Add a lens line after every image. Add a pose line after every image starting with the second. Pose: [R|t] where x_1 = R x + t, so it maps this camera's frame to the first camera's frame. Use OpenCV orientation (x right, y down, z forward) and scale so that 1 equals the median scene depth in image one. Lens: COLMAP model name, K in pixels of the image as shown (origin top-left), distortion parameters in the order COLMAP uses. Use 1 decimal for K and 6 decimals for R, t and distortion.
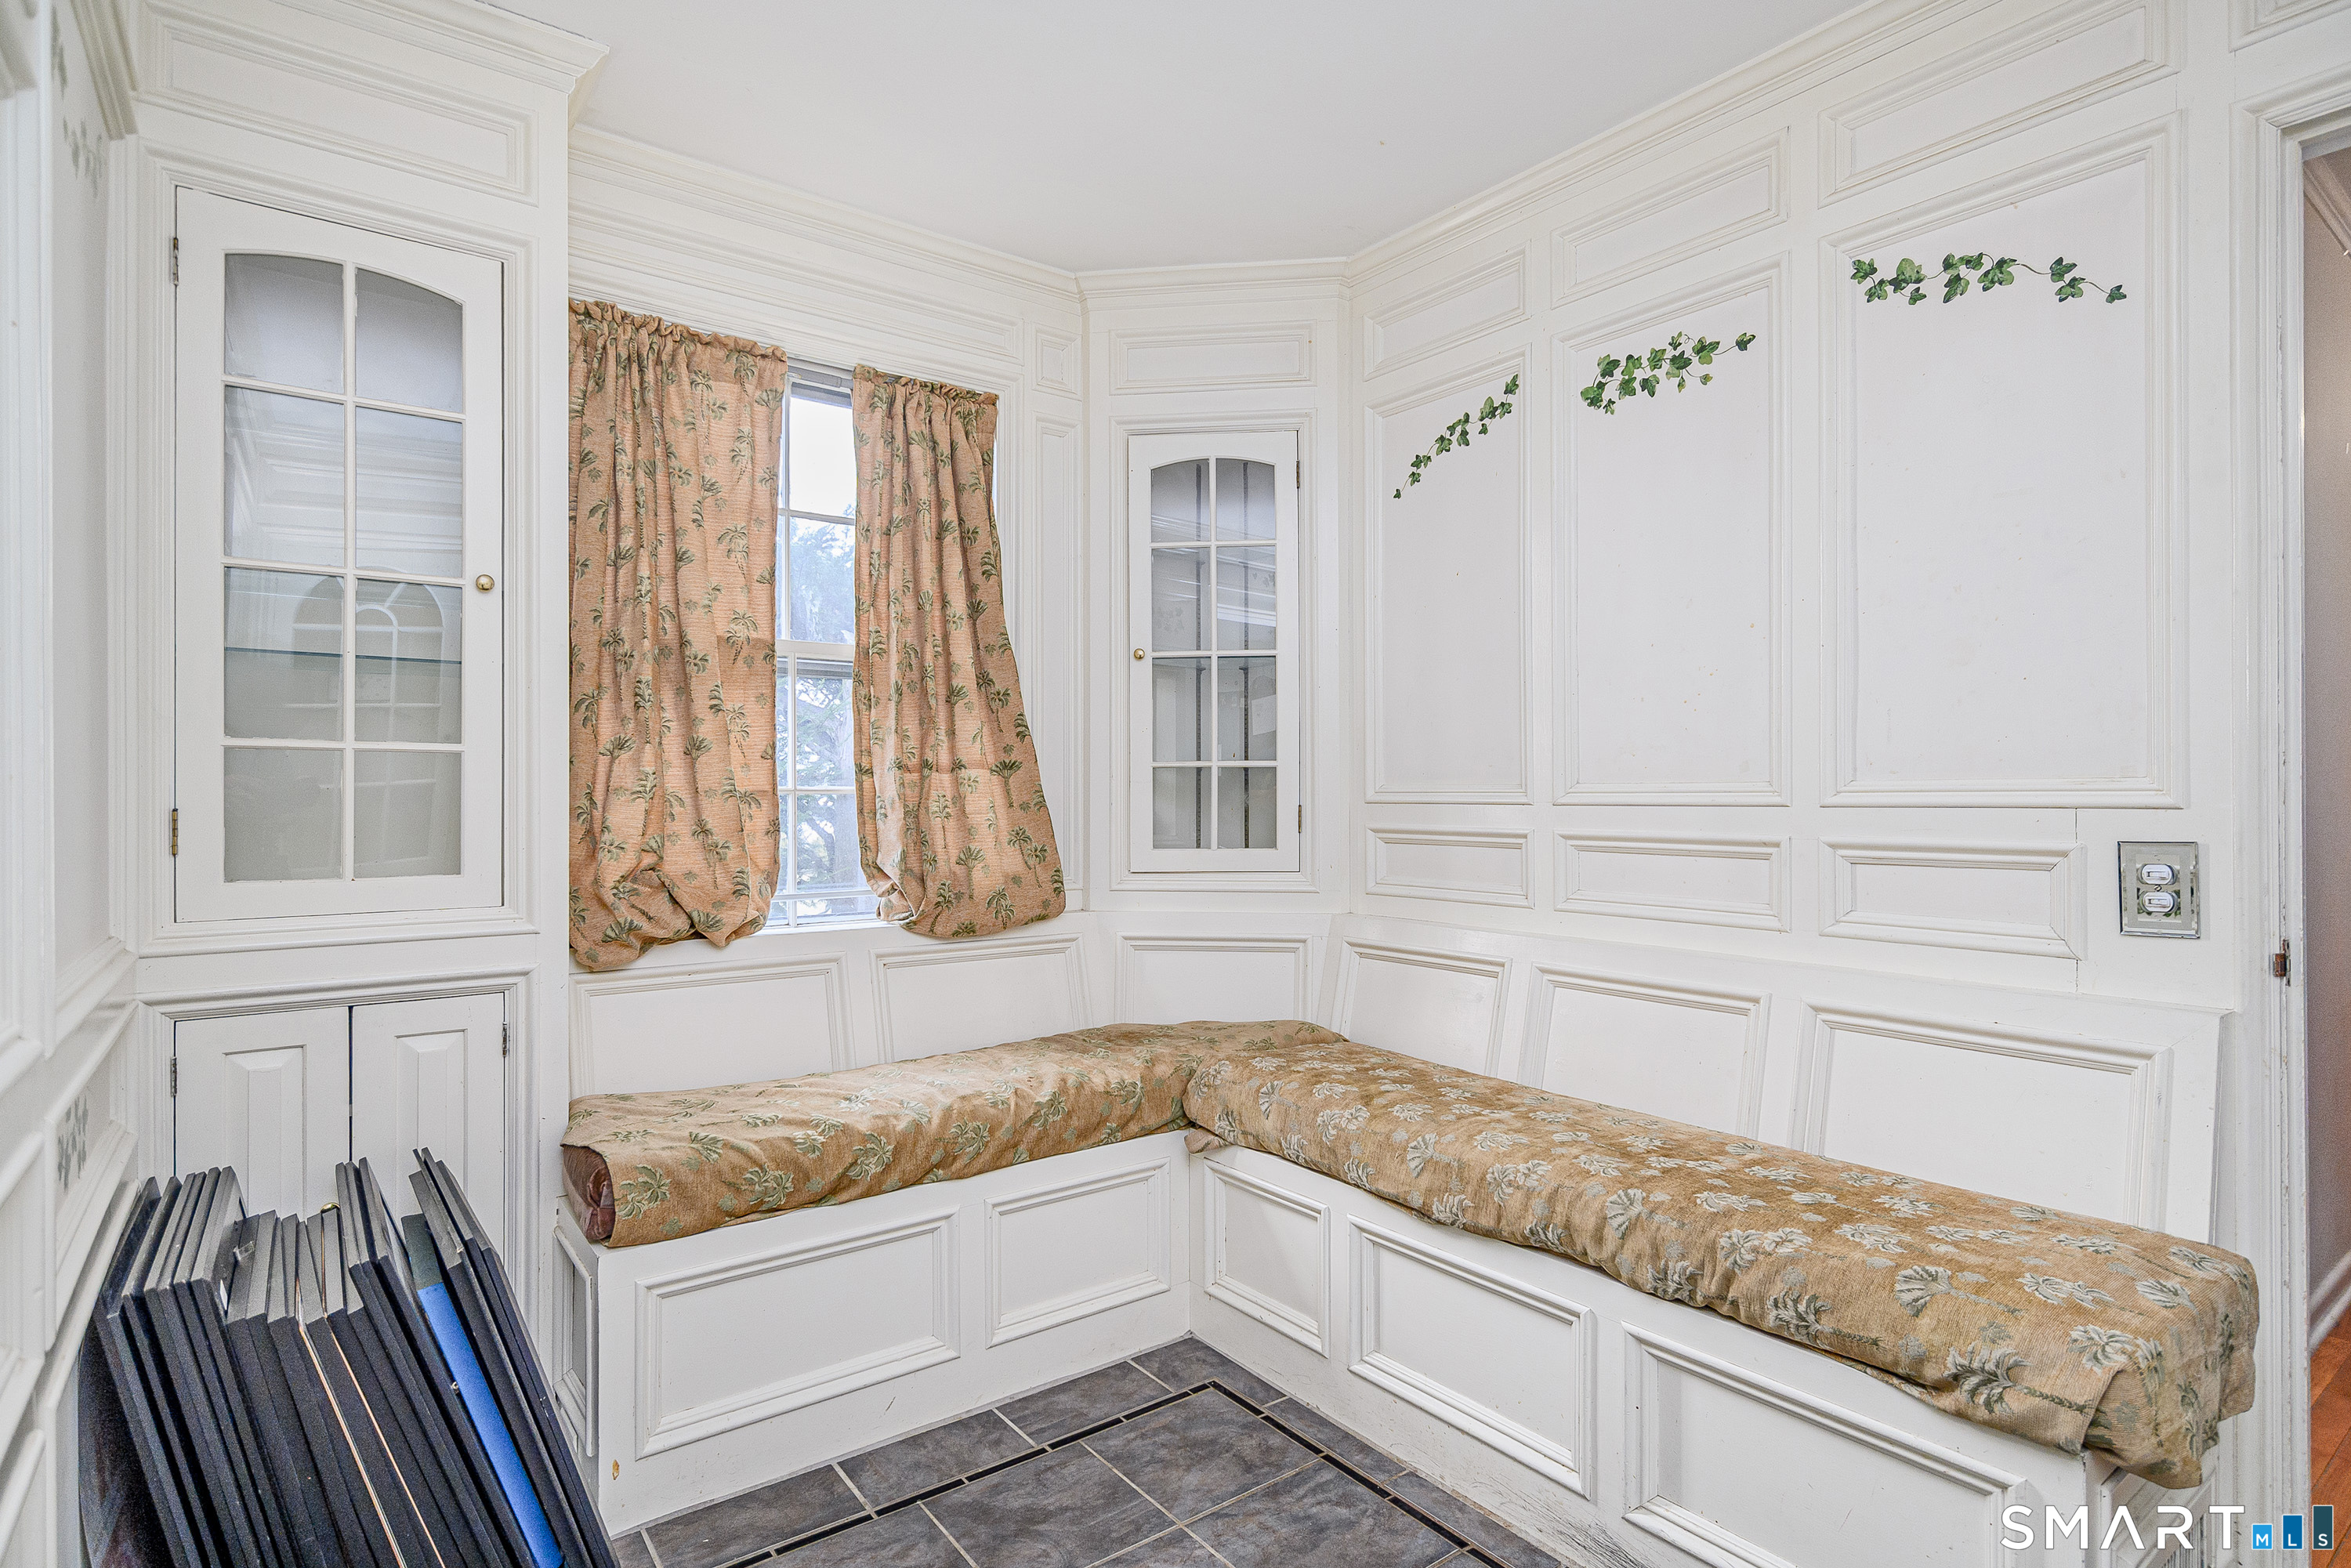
lens RADIAL K [[1195.4, 0, 1174.1], [0, 1195.4, 789.6], [0, 0, 1]] dist [0.000501, -0.000417]
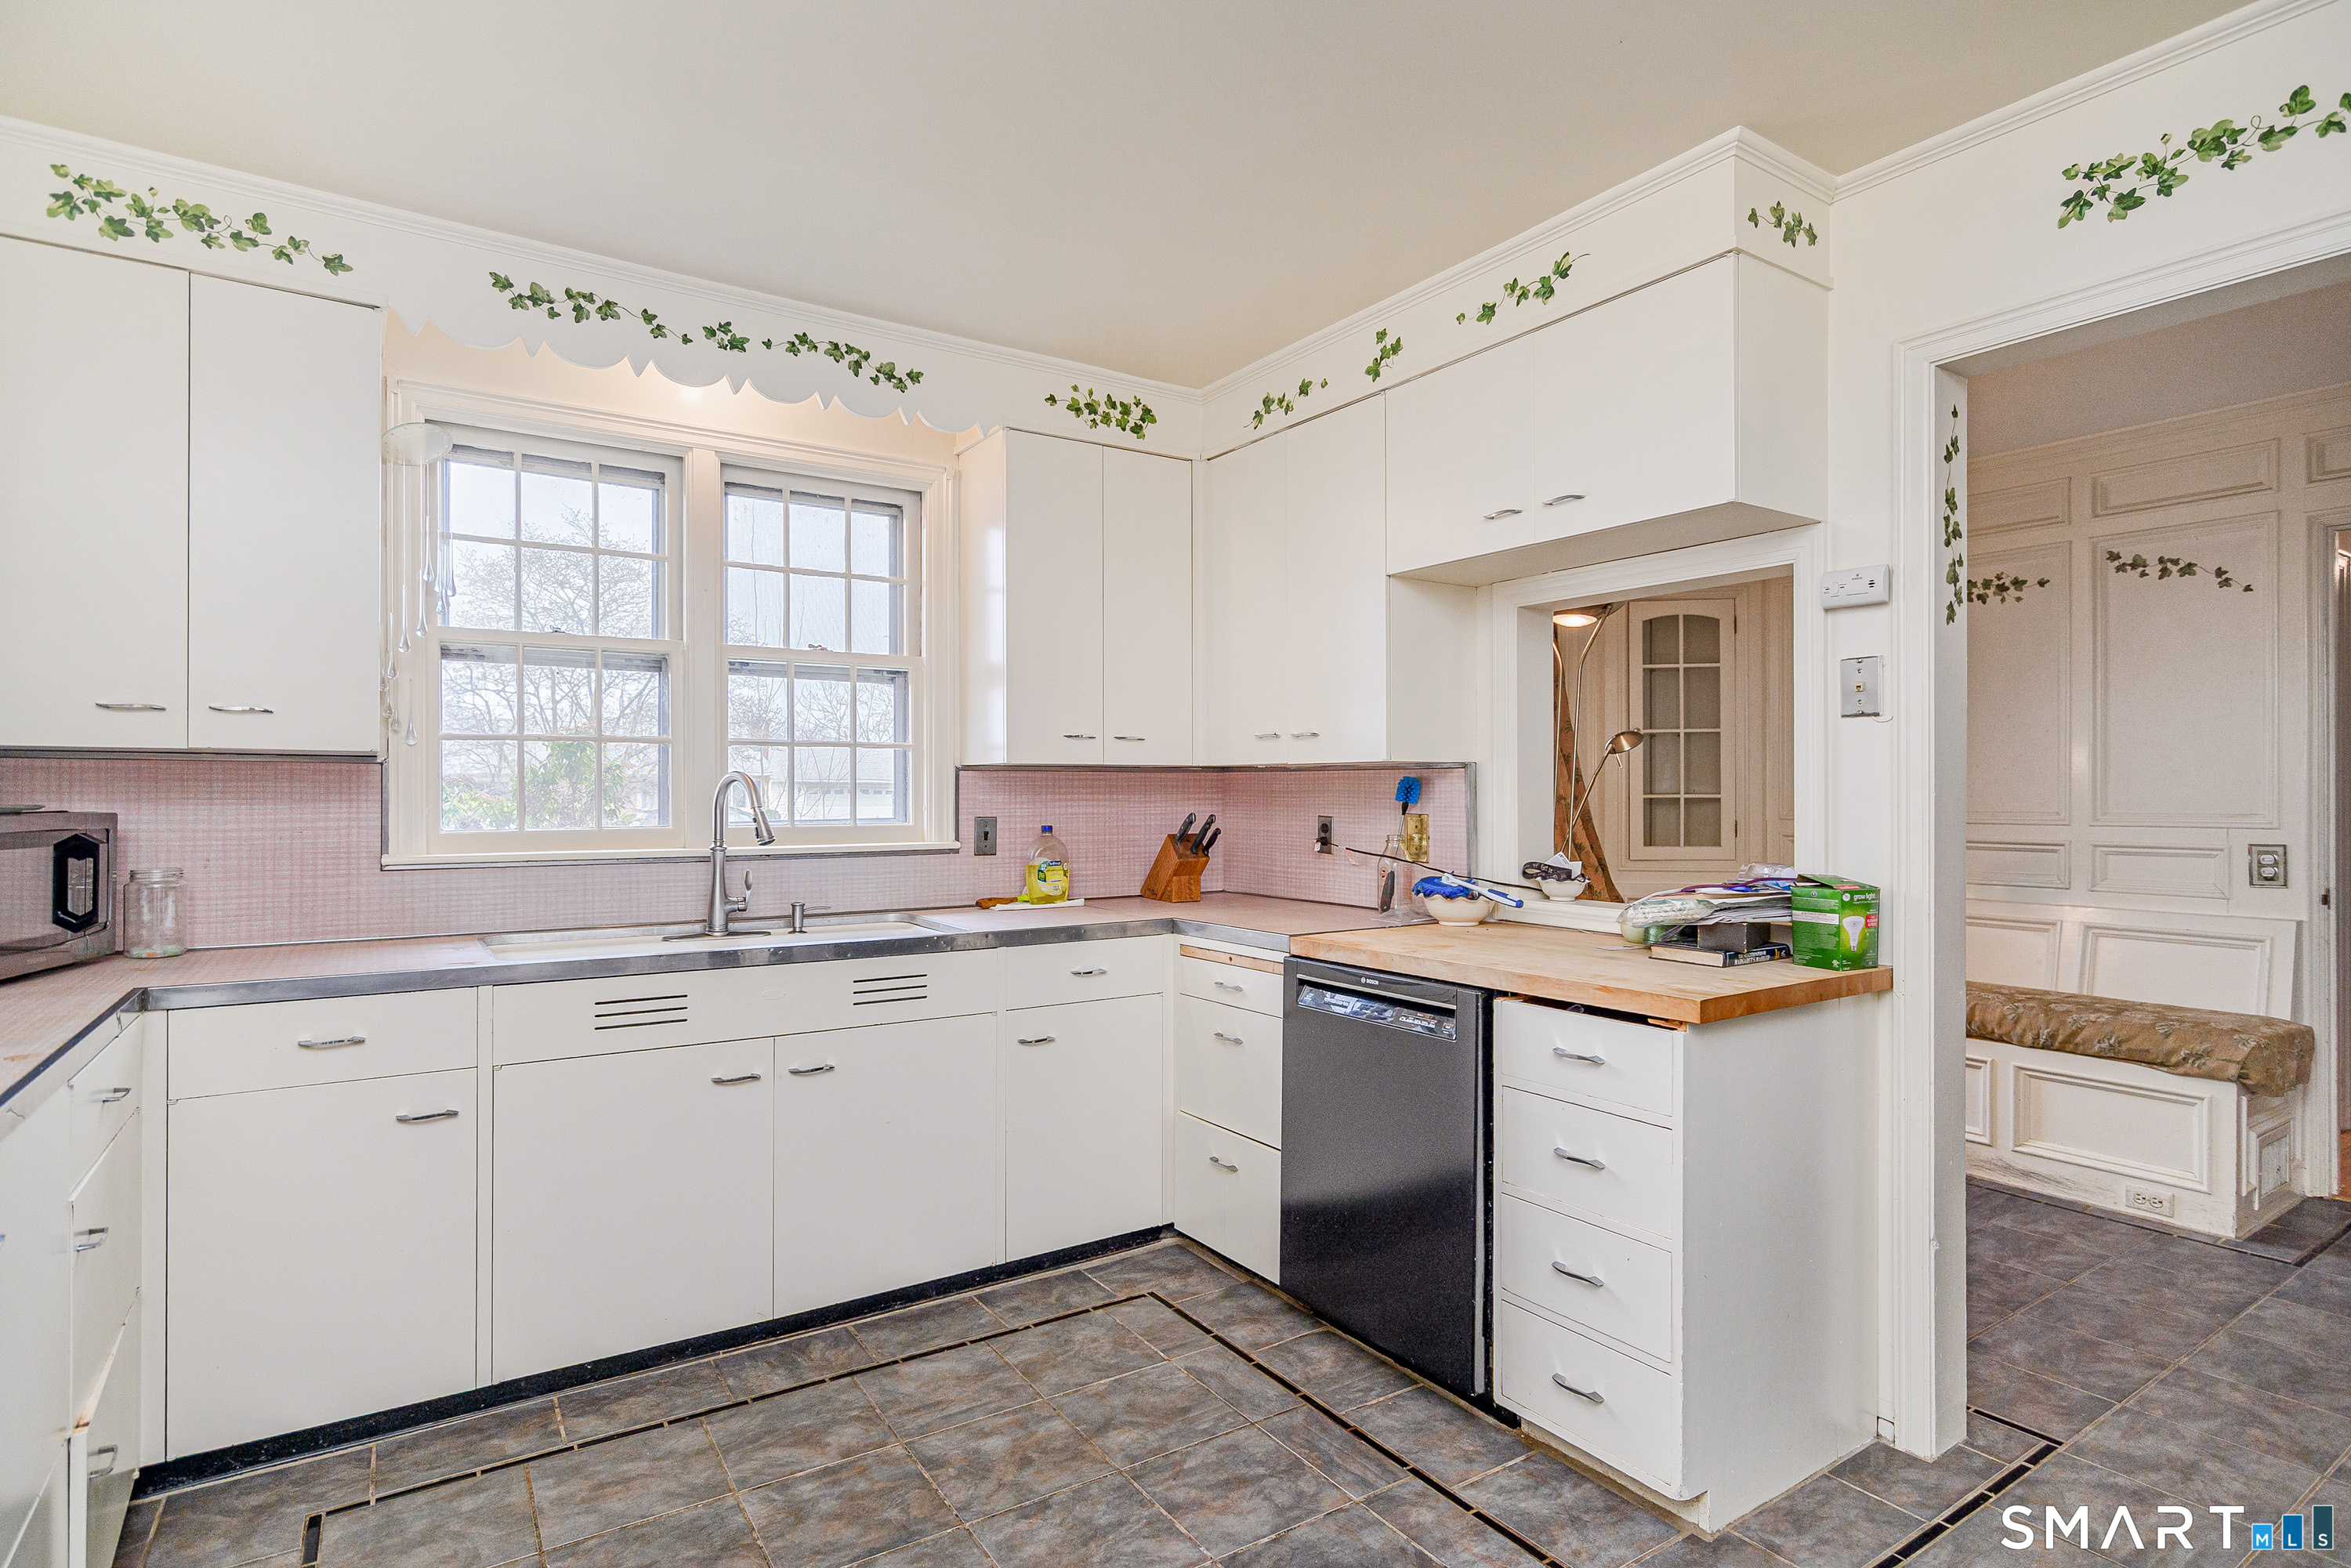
lens RADIAL K [[1195.4, 0, 1179.0], [0, 1195.4, 786.9], [0, 0, 1]] dist [0.000501, -0.000417]
pose [[0.999002, 0.005512, -0.044326, -0.998238], [-0.005712, 0.999974, -0.004403, -0.037678], [0.044301, 0.004651, 0.999007, -1.186696]]
